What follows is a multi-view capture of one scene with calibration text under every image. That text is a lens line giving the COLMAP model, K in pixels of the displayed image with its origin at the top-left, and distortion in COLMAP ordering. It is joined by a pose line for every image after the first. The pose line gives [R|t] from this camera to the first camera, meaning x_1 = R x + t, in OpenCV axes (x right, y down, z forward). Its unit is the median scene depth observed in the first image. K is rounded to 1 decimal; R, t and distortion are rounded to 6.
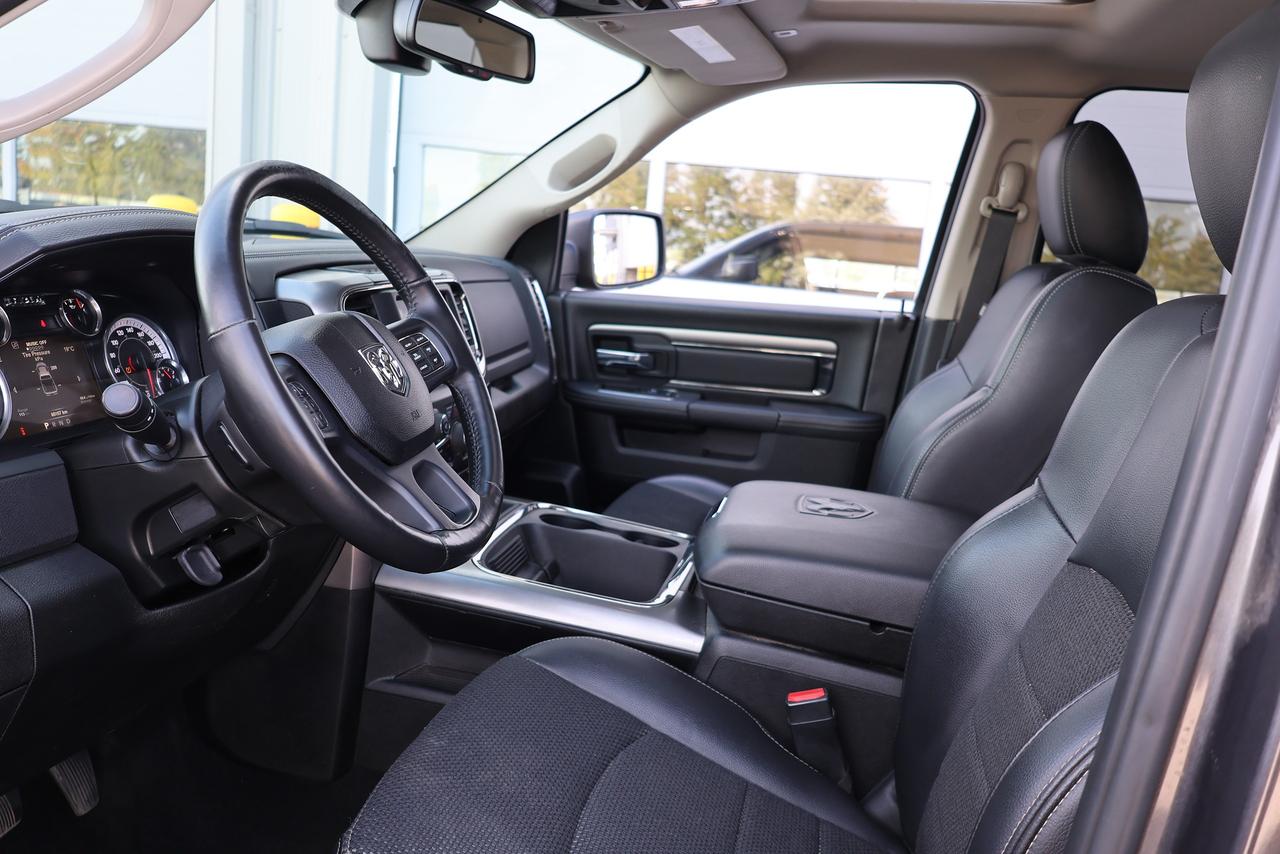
lens RADIAL K [[1053.6, 0, 640.0], [0, 1053.6, 427.0], [0, 0, 1]] dist [0.008061, 0.001997]
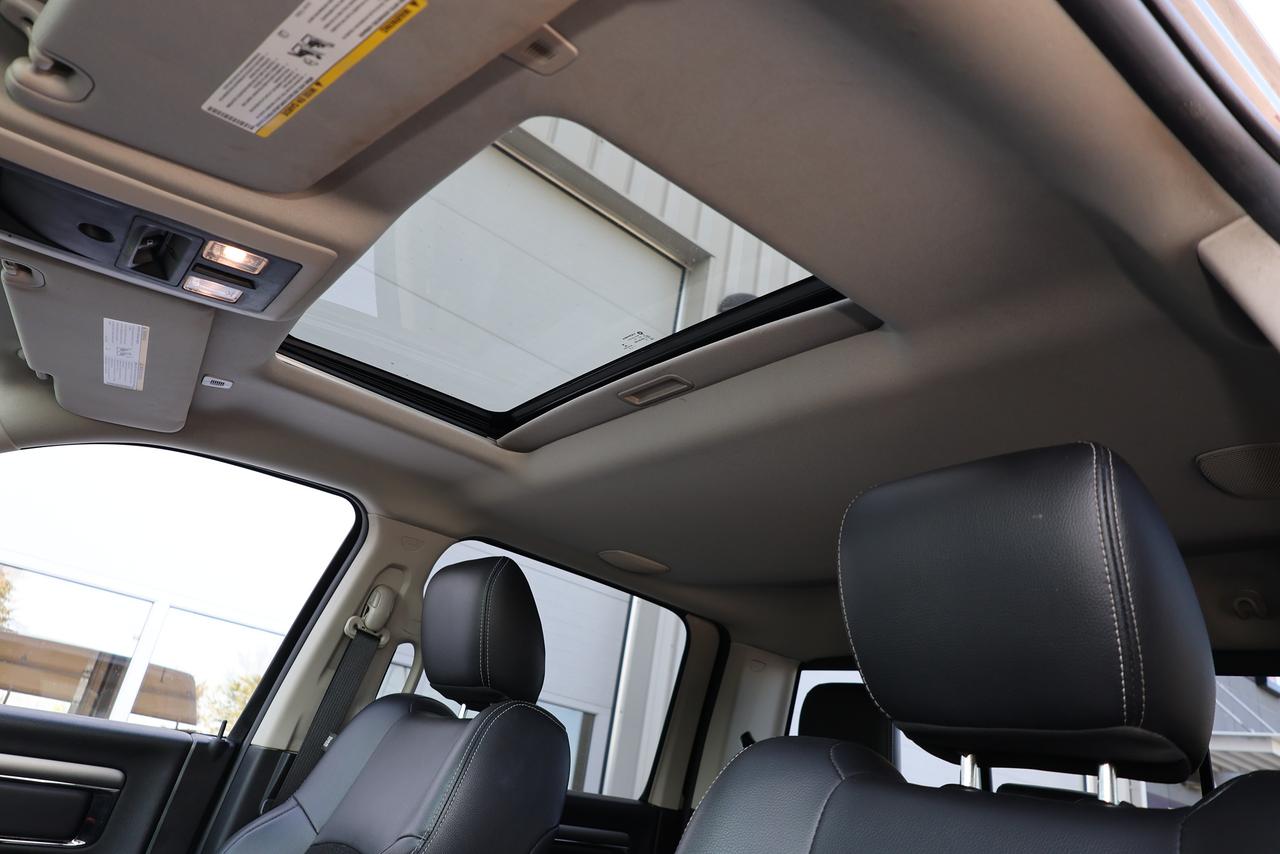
lens RADIAL K [[891.6, 0, 640.0], [0, 891.6, 427.0], [0, 0, 1]] dist [-0.003676, 0.004729]
pose [[0.634545, 0.324470, 0.701478, -0.122896], [0.024630, 0.898659, -0.437956, -0.012999], [-0.772493, 0.295181, 0.562248, 0.295045]]
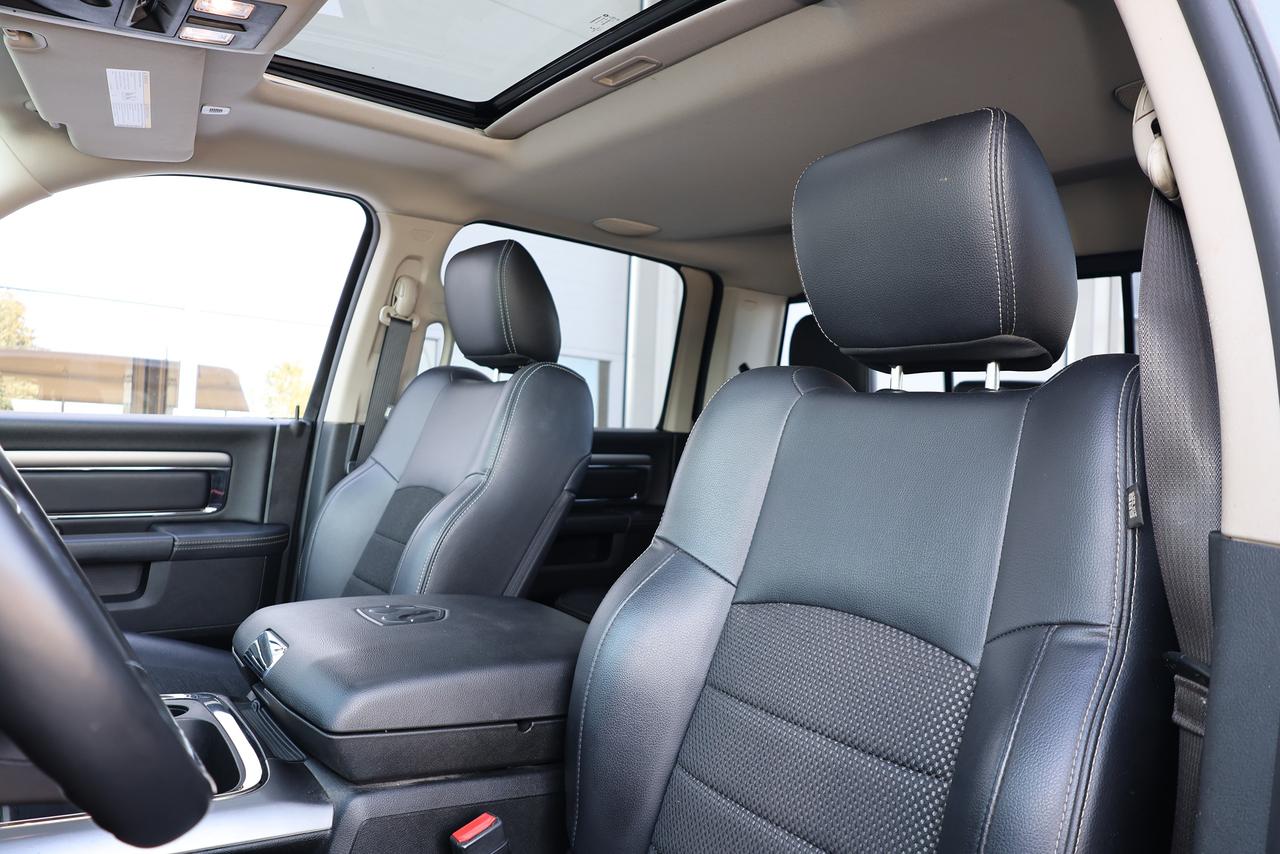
lens RADIAL K [[891.6, 0, 640.0], [0, 891.6, 427.0], [0, 0, 1]] dist [-0.003676, 0.004729]
pose [[0.651542, -0.039250, 0.757596, -0.187695], [0.133543, 0.989000, -0.063609, -0.005105], [-0.746766, 0.142615, 0.649617, 0.234761]]
